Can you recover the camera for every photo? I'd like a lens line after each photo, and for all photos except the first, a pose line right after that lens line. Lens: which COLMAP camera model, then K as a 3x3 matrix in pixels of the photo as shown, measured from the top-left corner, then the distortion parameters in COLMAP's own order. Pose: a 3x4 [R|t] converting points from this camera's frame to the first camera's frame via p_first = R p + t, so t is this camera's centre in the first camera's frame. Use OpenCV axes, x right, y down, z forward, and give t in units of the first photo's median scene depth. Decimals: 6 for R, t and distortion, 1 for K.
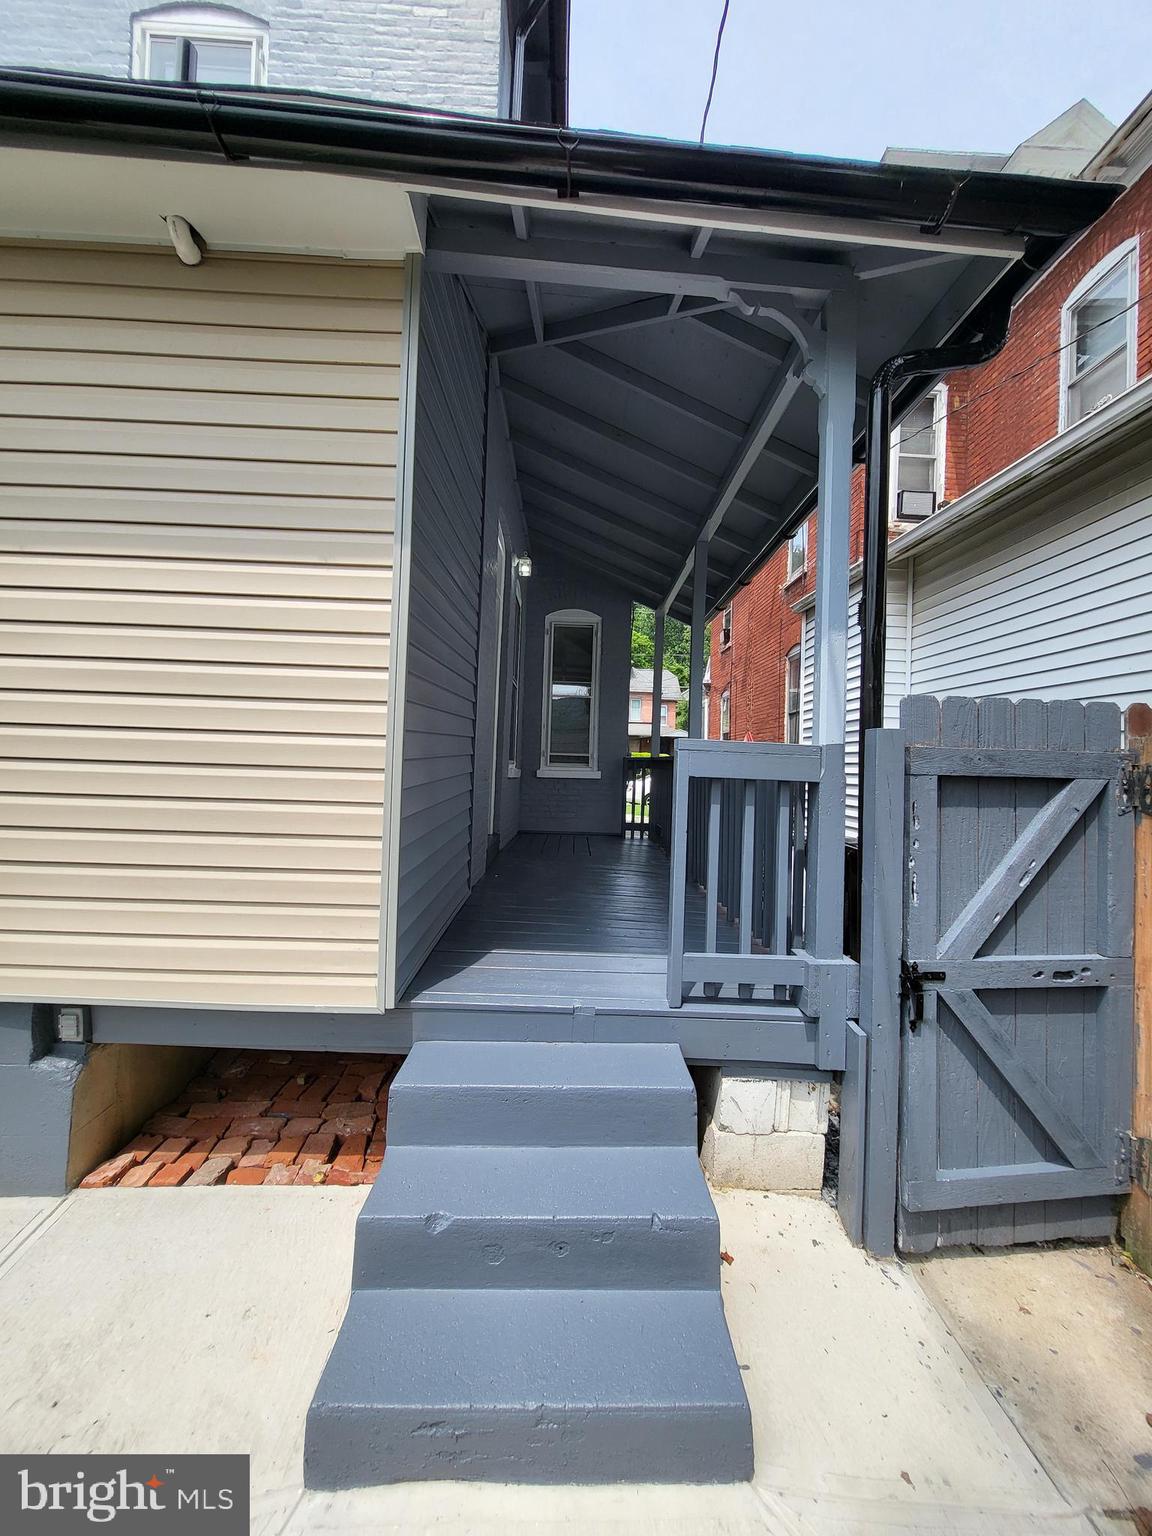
lens RADIAL K [[609.6, 0, 577.3], [0, 609.6, 767.2], [0, 0, 1]] dist [0.000606, -0.001325]
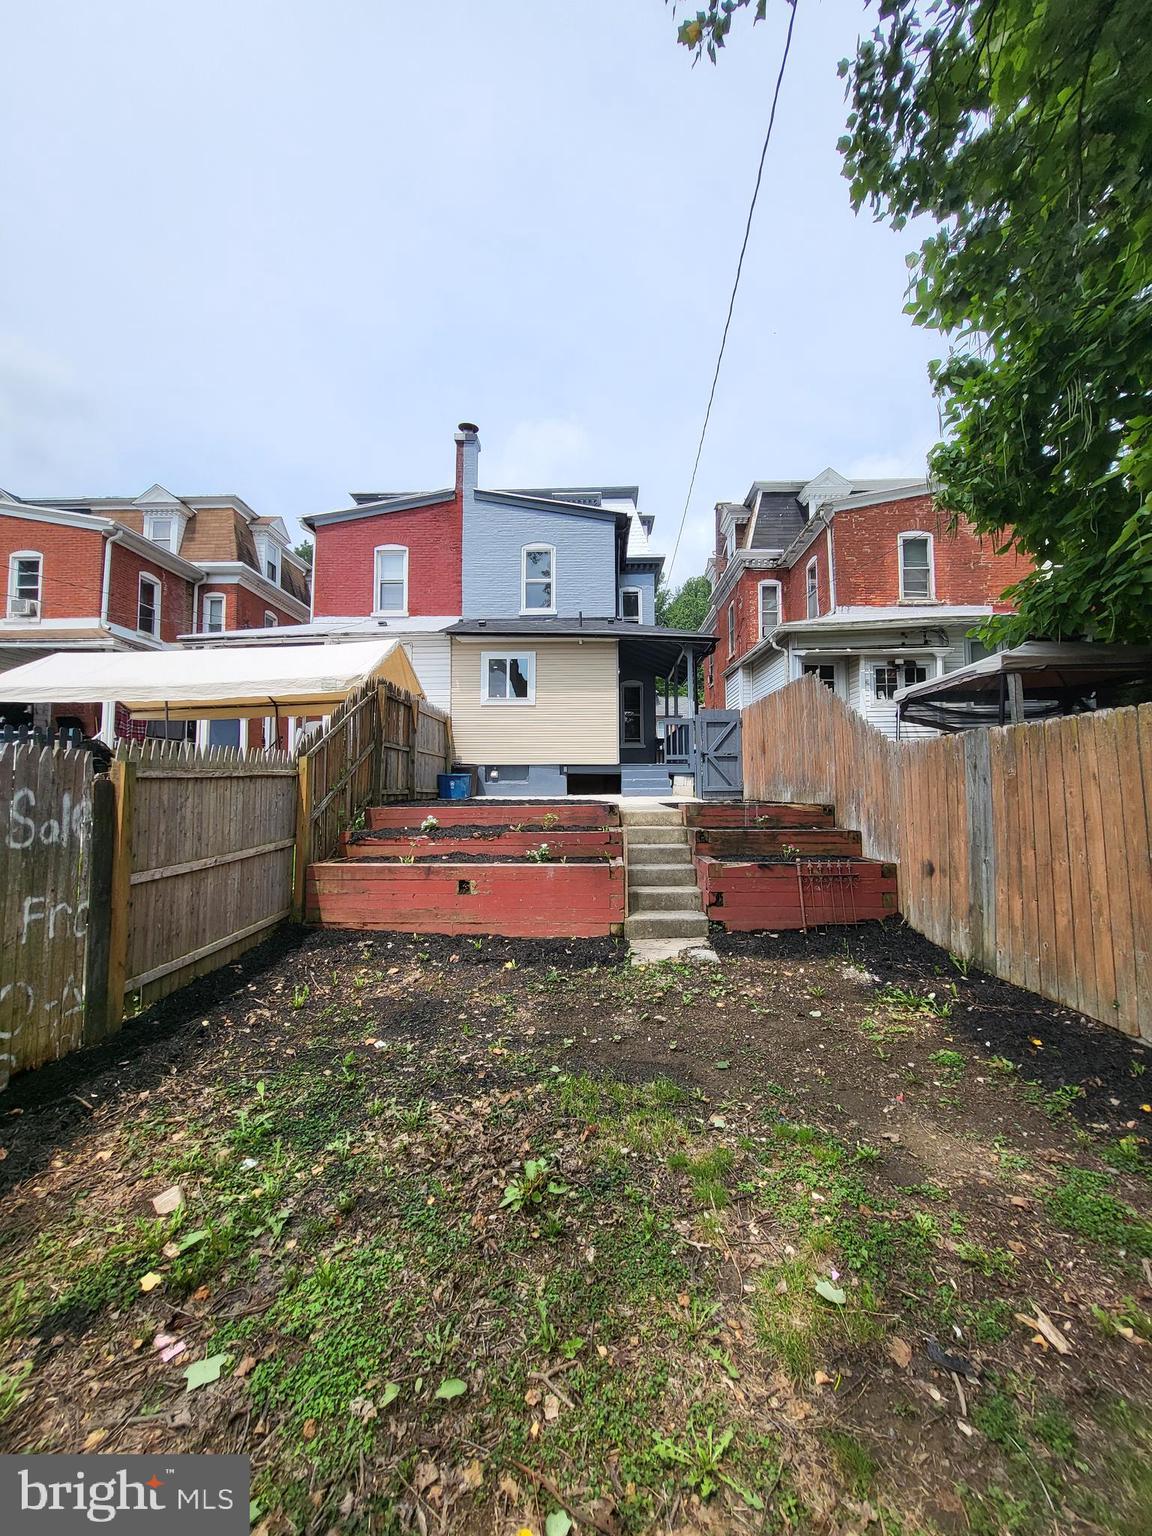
lens RADIAL K [[609.6, 0, 581.1], [0, 609.6, 763.4], [0, 0, 1]] dist [0.000606, -0.001325]
pose [[0.998419, -0.038302, -0.041143, -0.409124], [0.036057, 0.997890, -0.053990, 0.682963], [0.043124, 0.052421, 0.997694, -4.923080]]
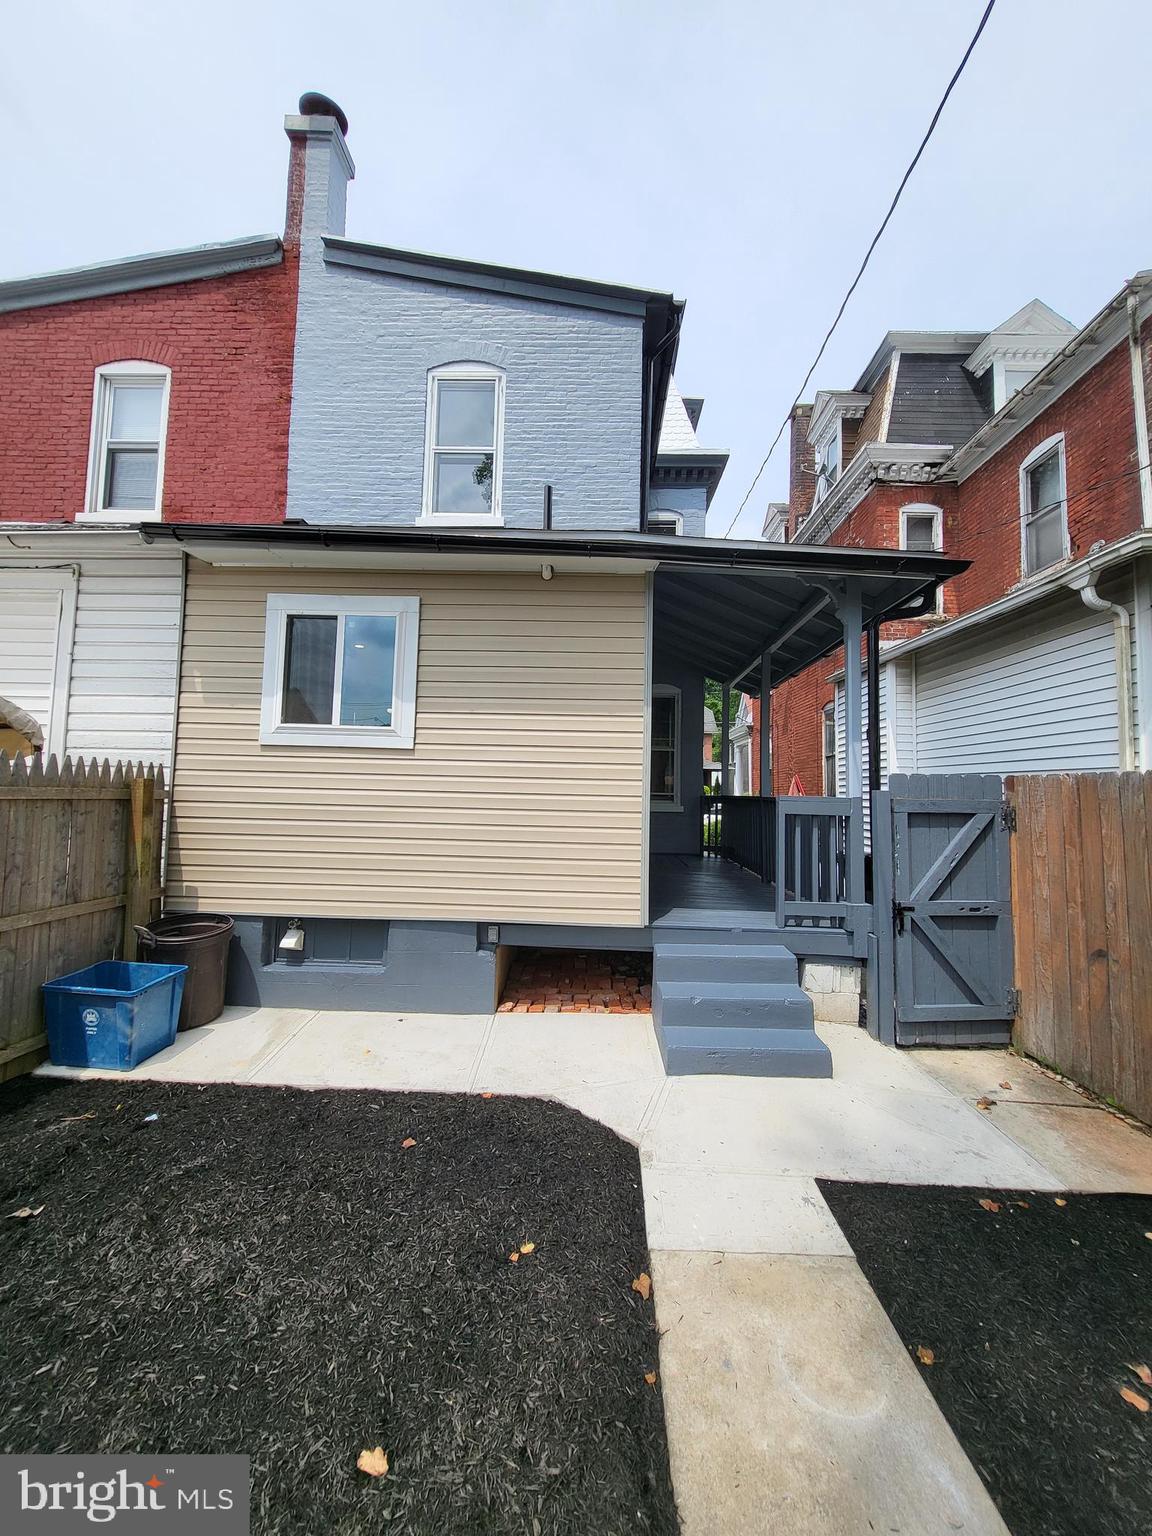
lens RADIAL K [[609.6, 0, 577.5], [0, 609.6, 763.4], [0, 0, 1]] dist [0.000606, -0.001325]
pose [[0.998788, -0.012092, -0.047702, -0.420232], [0.009415, 0.998388, -0.055968, -0.046117], [0.048302, 0.055451, 0.997292, -1.103946]]
